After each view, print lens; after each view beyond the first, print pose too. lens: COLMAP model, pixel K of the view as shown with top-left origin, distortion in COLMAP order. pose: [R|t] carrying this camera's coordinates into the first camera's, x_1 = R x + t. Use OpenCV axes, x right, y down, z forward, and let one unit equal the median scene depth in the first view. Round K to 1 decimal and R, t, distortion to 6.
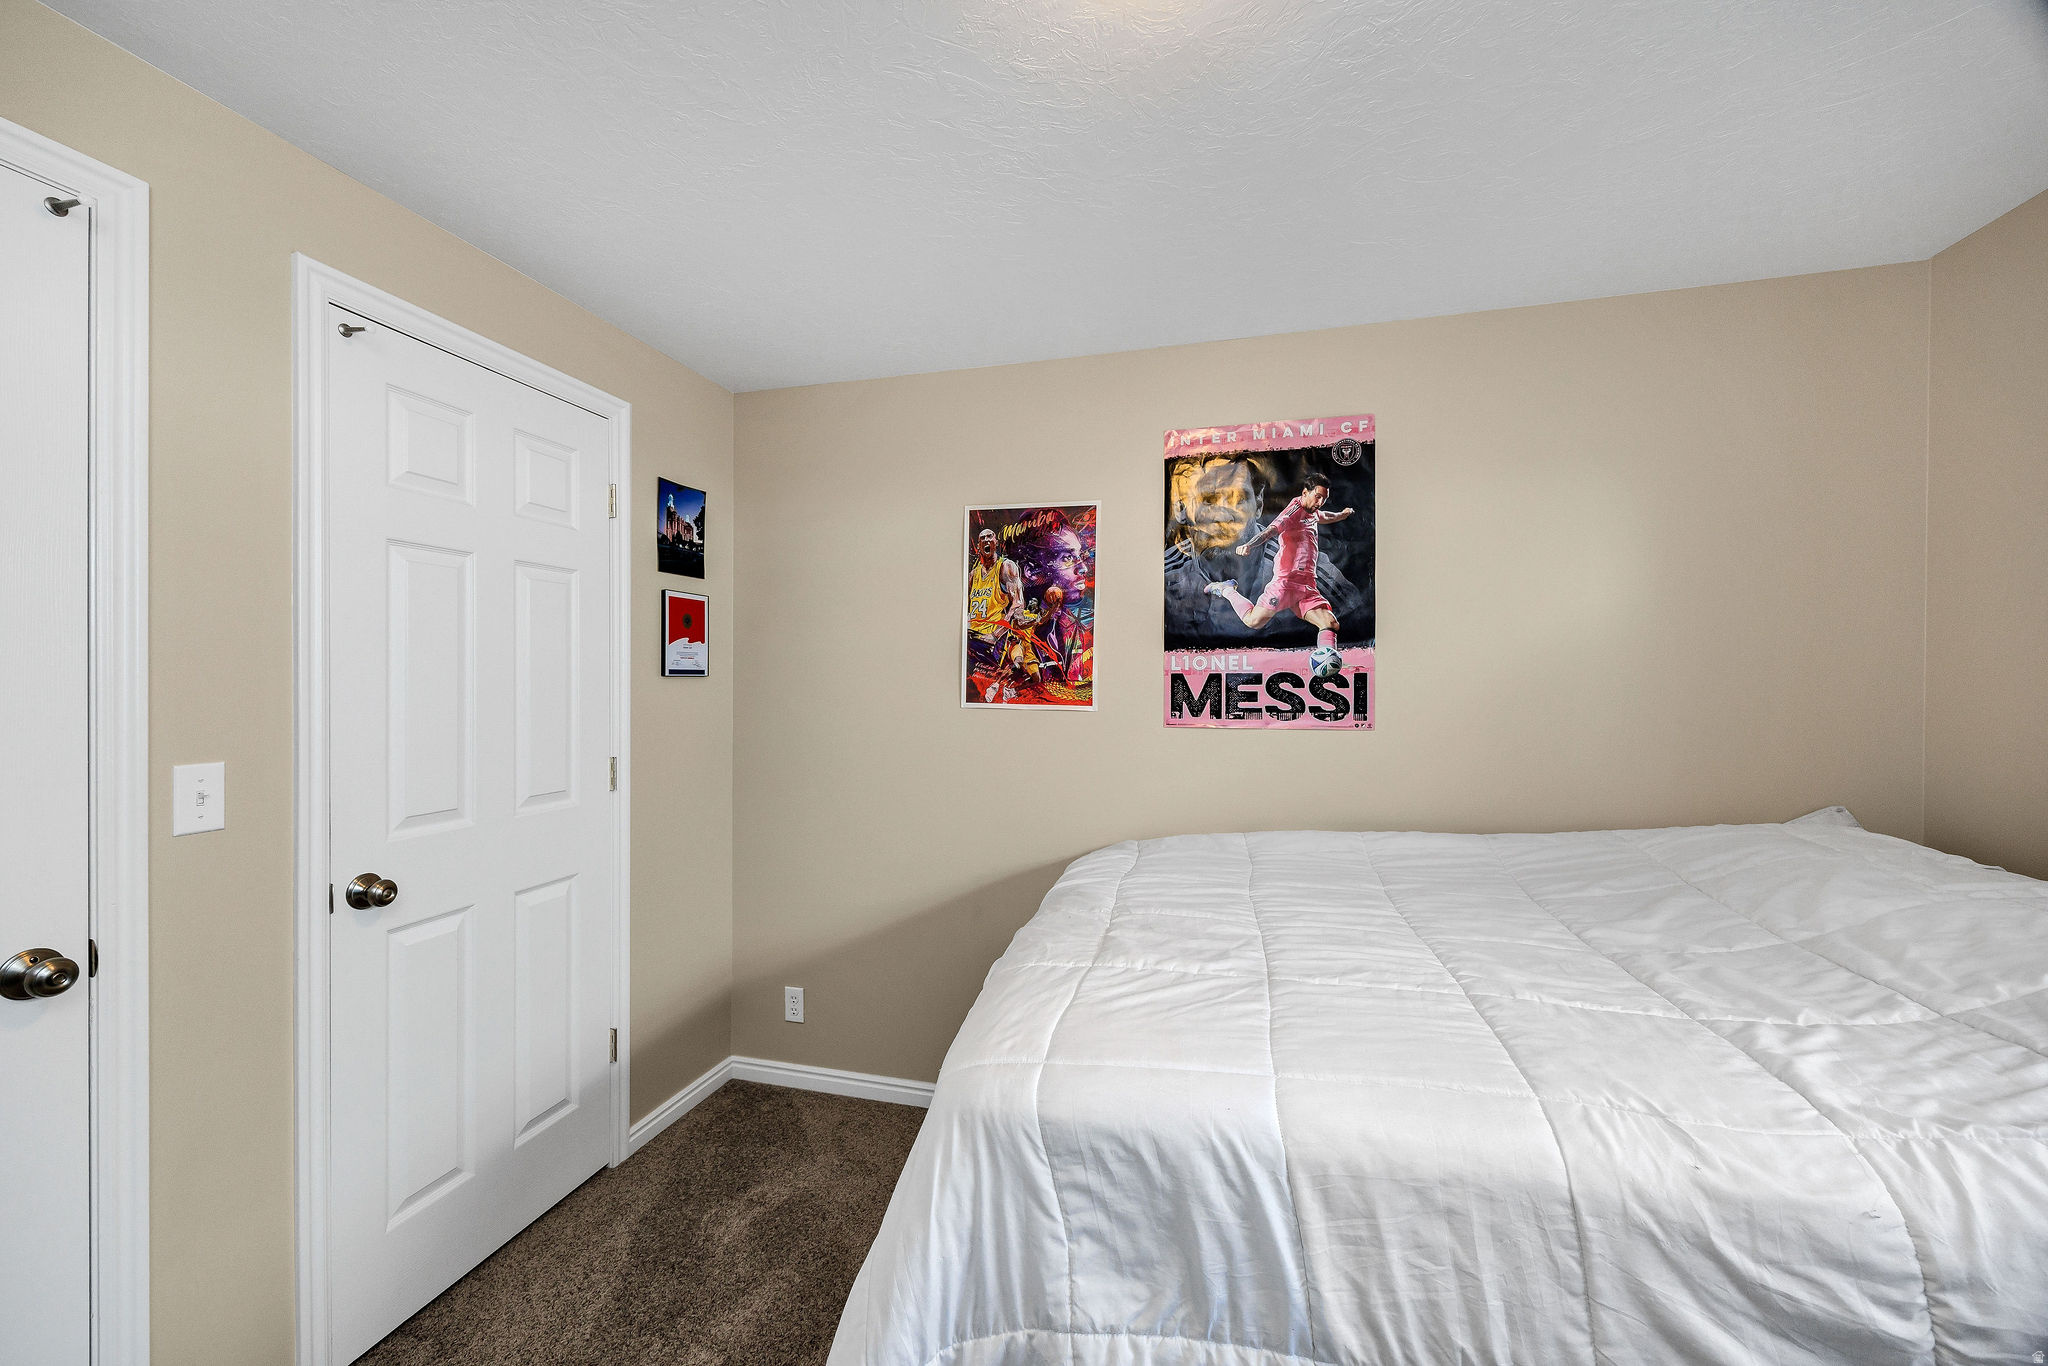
lens RADIAL K [[845.1, 0, 1021.6], [0, 845.1, 671.9], [0, 0, 1]] dist [0.002137, -0.000424]
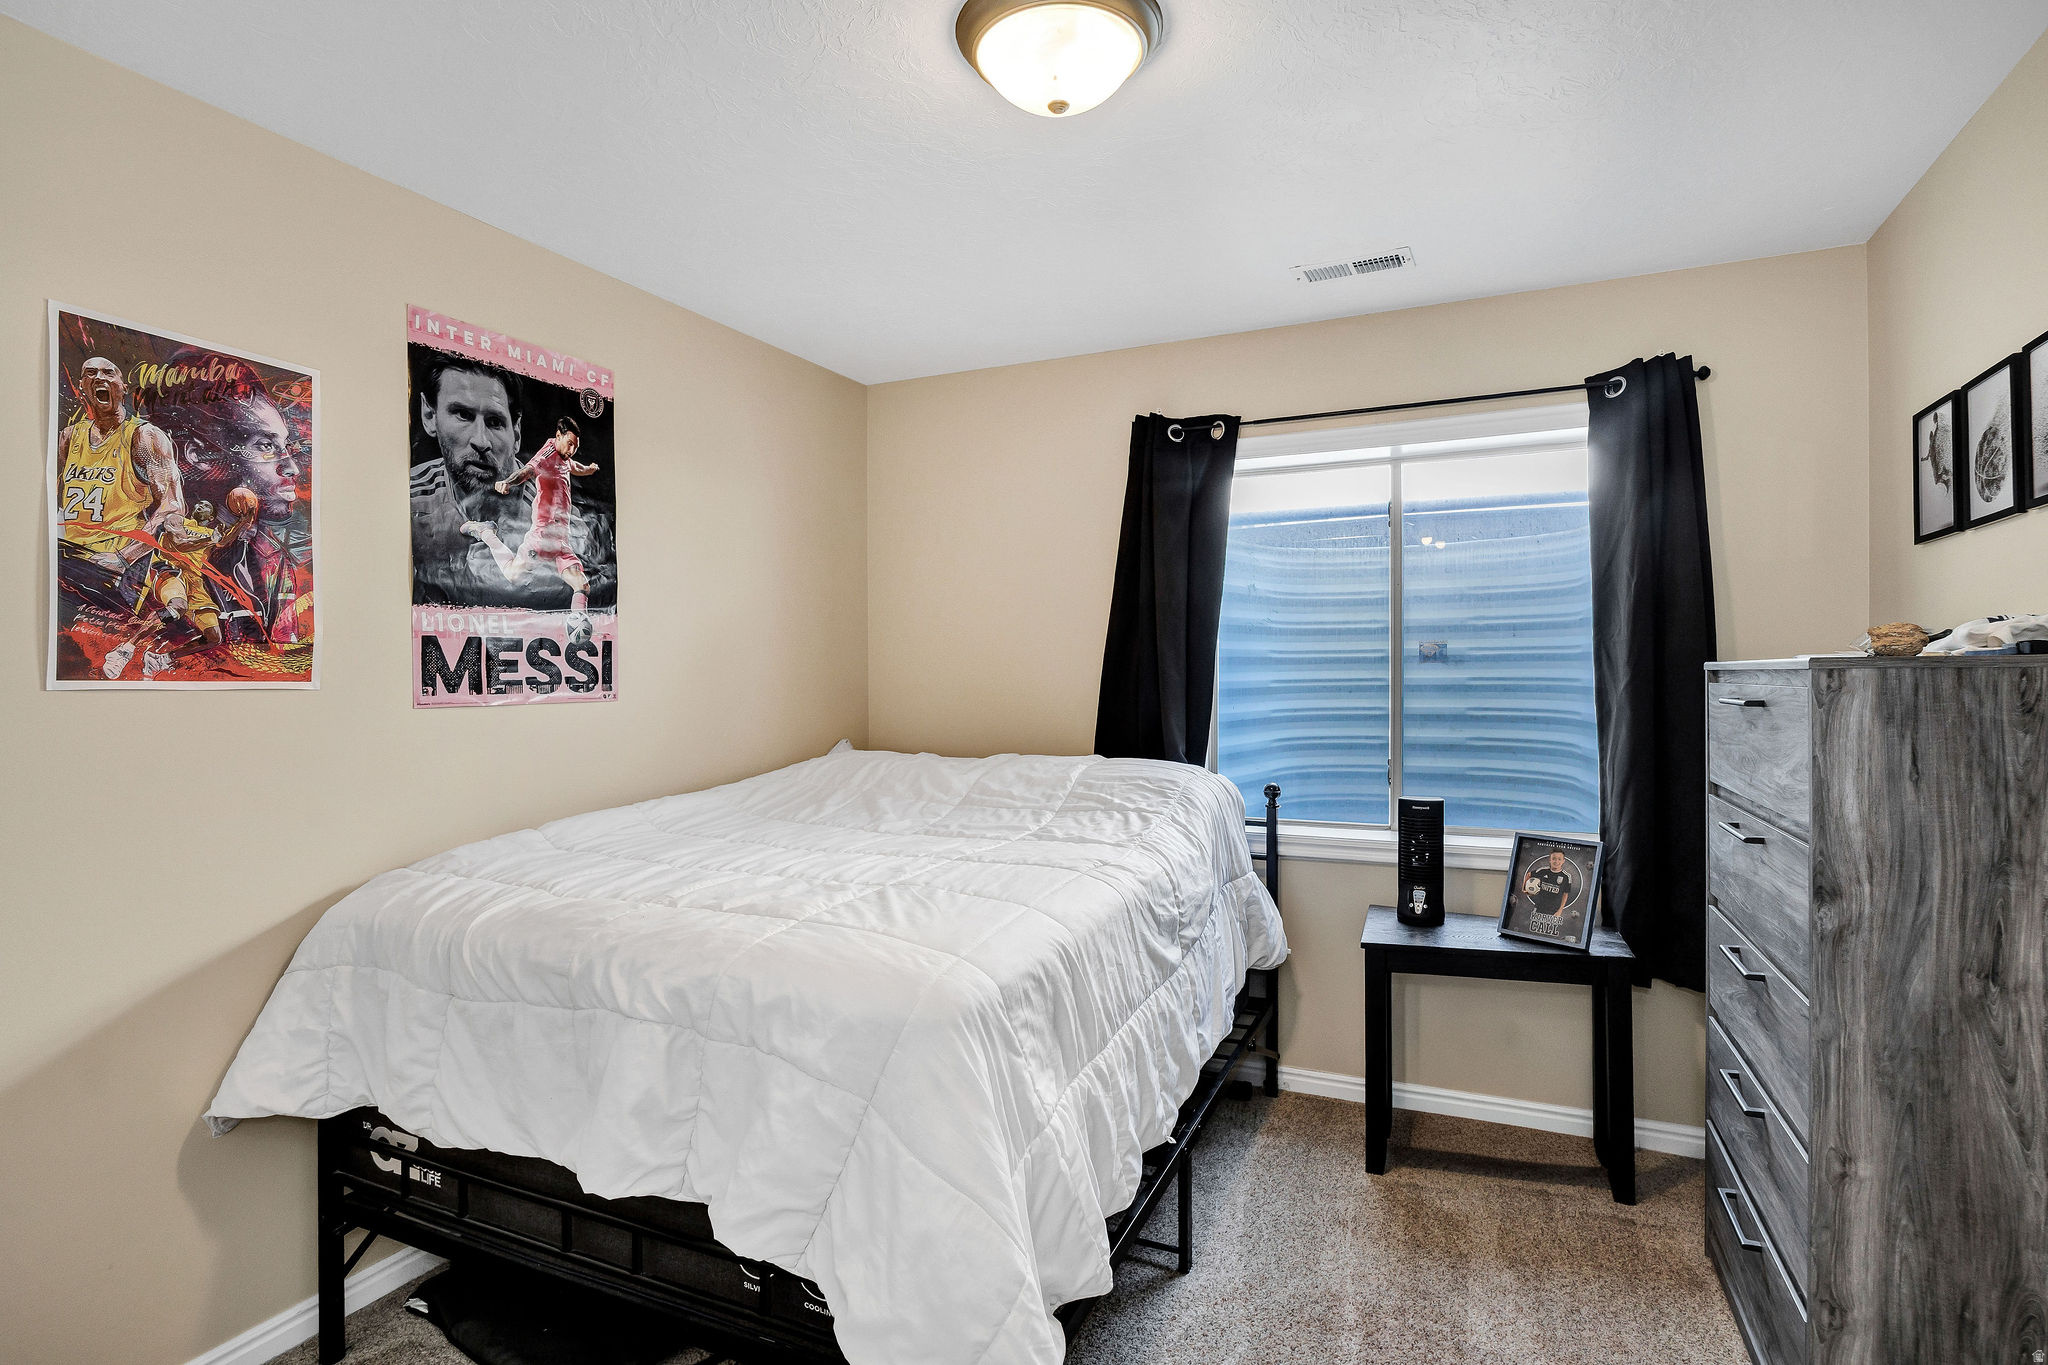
lens RADIAL K [[1041.0, 0, 1037.5], [0, 1041.0, 680.8], [0, 0, 1]] dist [-0.013893, 0.000629]
pose [[0.142424, -0.007356, 0.989778, -0.643453], [0.011002, 0.999922, 0.005848, 0.042197], [-0.989745, 0.010057, 0.142494, 0.337881]]
